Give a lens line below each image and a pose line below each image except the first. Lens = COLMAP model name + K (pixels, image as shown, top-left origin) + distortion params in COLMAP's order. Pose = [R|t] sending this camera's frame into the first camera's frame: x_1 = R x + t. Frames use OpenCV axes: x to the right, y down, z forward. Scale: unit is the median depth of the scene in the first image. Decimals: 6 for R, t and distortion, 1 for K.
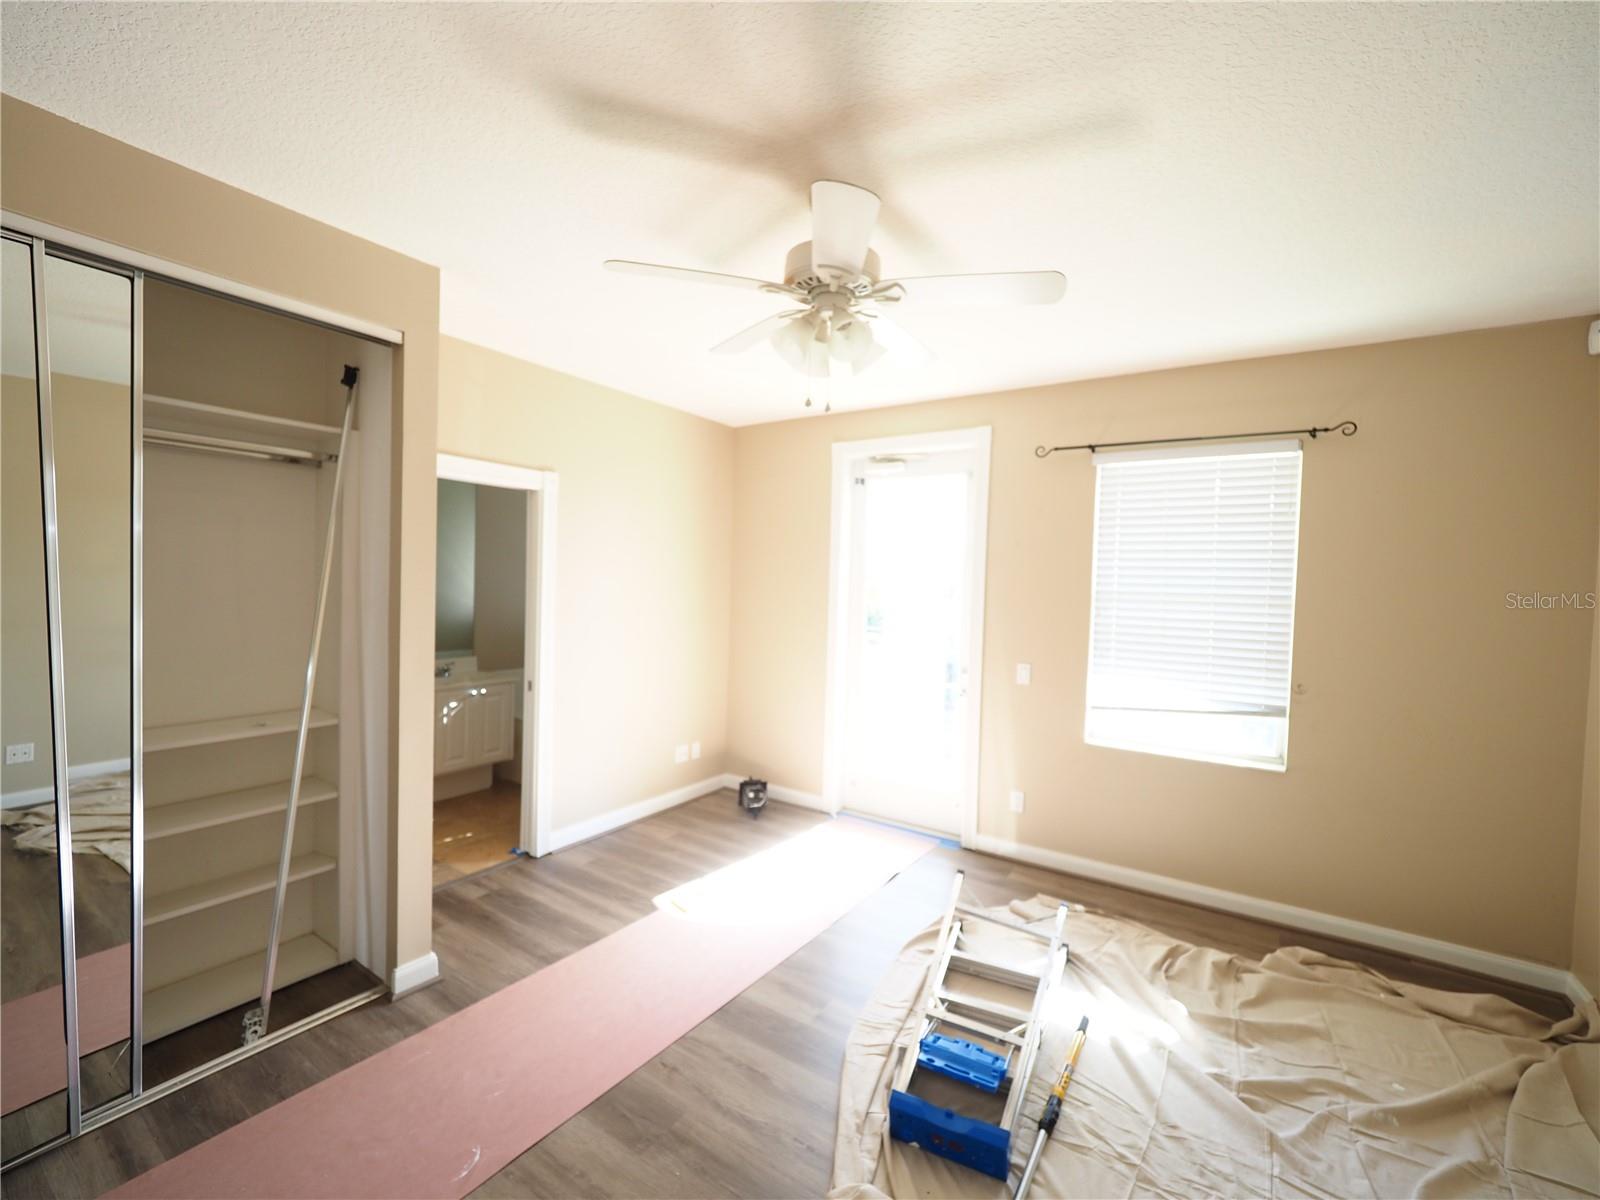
lens RADIAL K [[676.8, 0, 796.0], [0, 676.8, 602.6], [0, 0, 1]] dist [-0.006065, 0.000048]
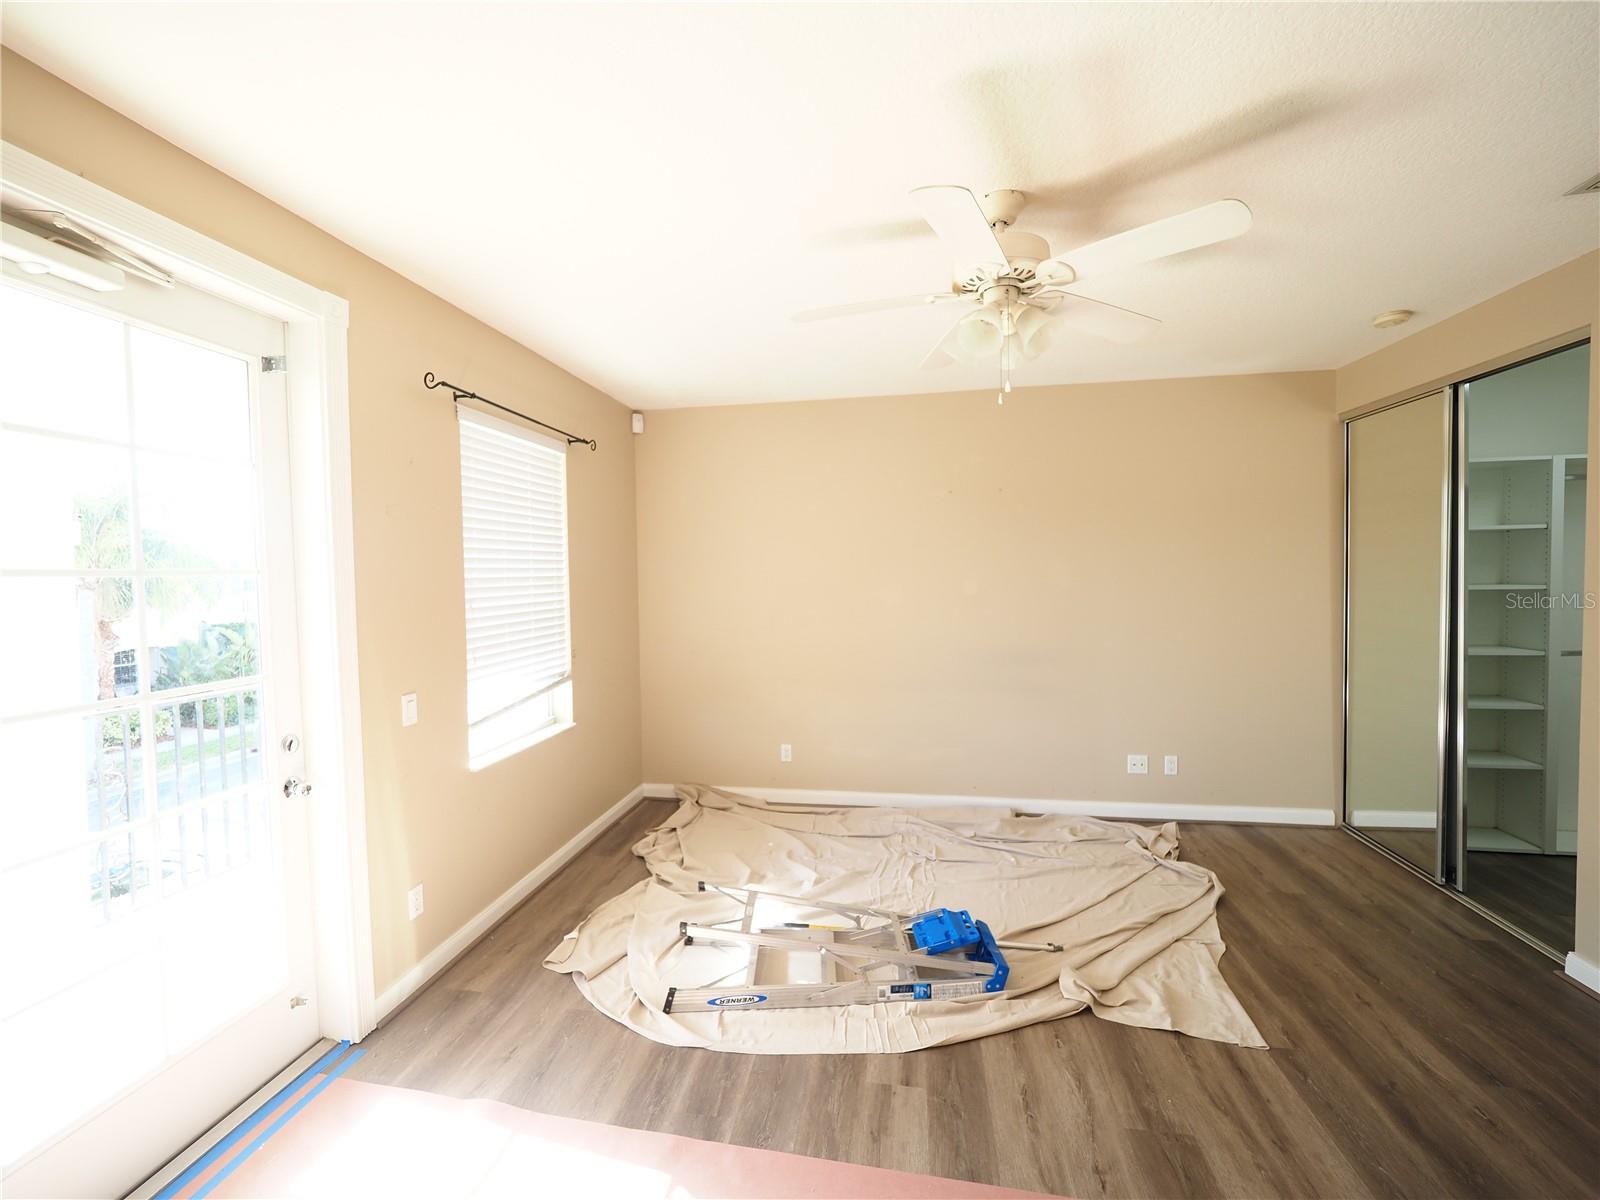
lens RADIAL K [[672.3, 0, 800.0], [0, 672.3, 600.0], [0, 0, 1]] dist [0.000021, -0.007059]
pose [[-0.413221, -0.056657, 0.908867, -0.496844], [0.037721, 0.996141, 0.079248, -0.045775], [-0.909849, 0.067030, -0.409489, 1.104734]]
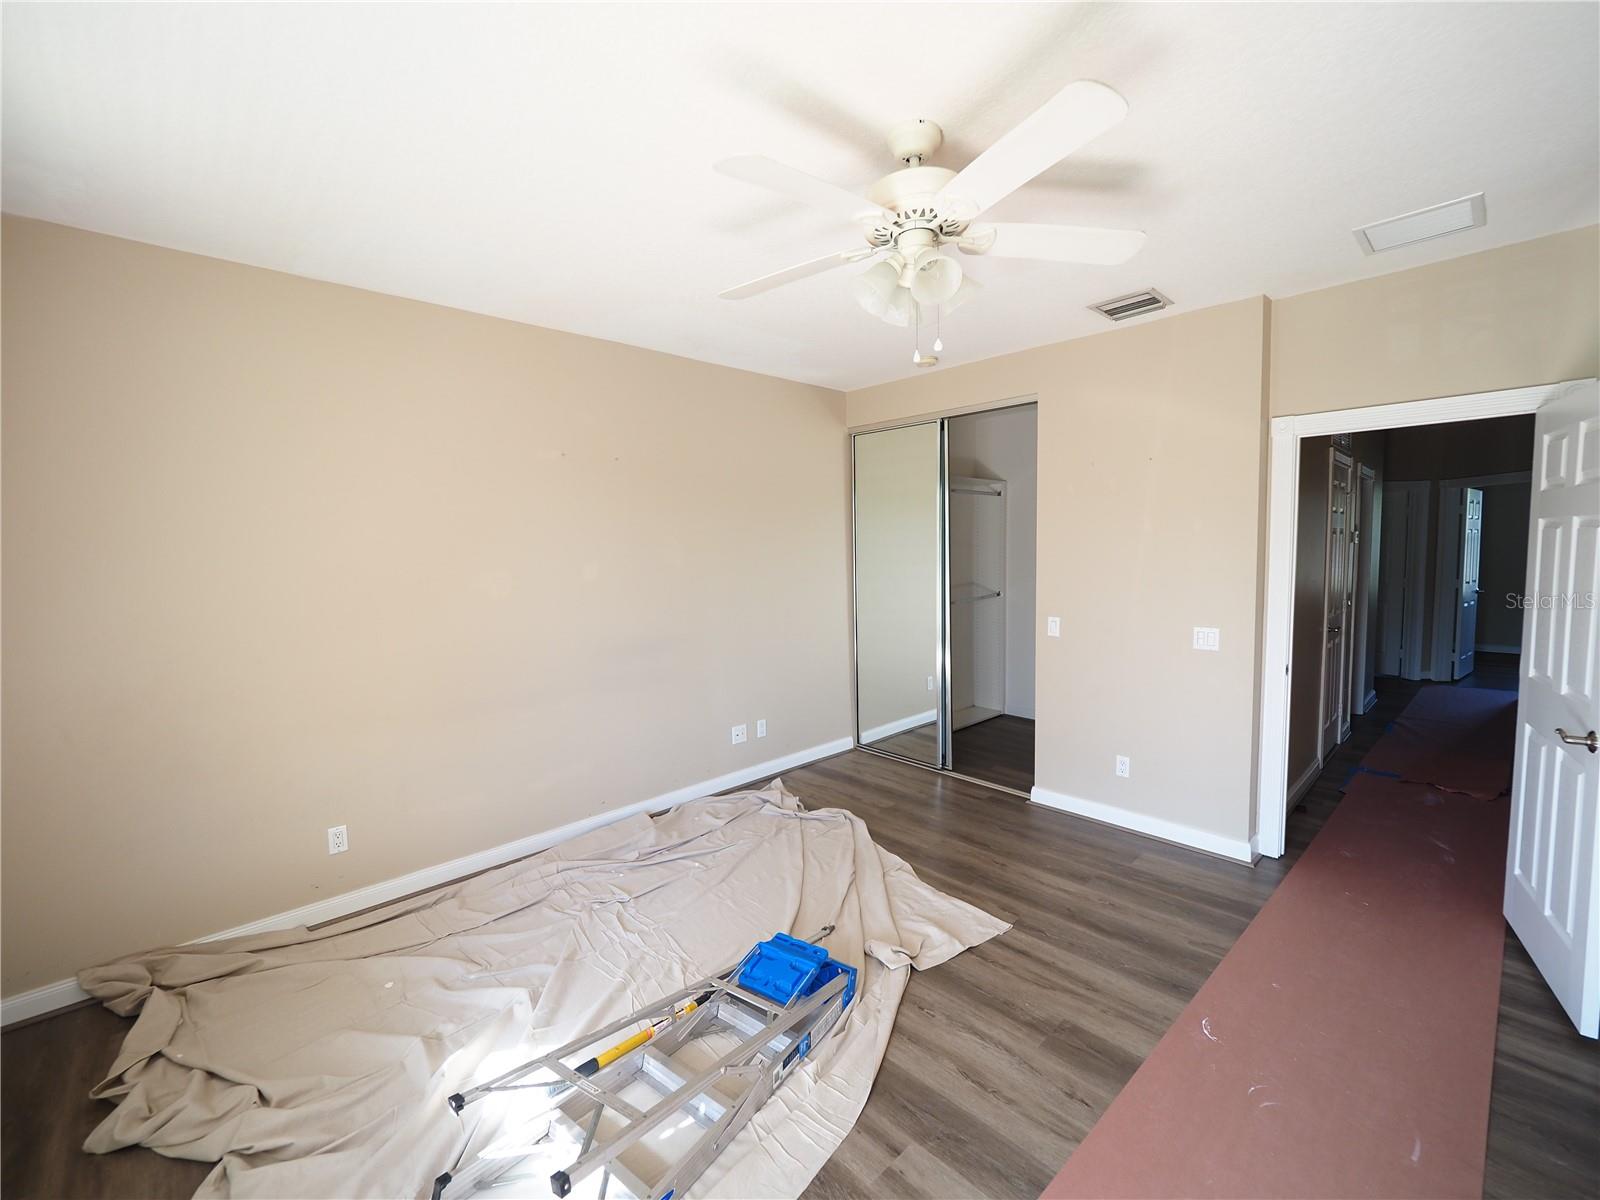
lens RADIAL K [[676.5, 0, 796.6], [0, 676.5, 591.0], [0, 0, 1]] dist [-0.003899, -0.001000]
pose [[-0.976036, -0.022765, 0.216414, -0.004457], [0.001222, 0.993923, 0.110066, -0.043092], [-0.217605, 0.107693, -0.970077, 1.281561]]
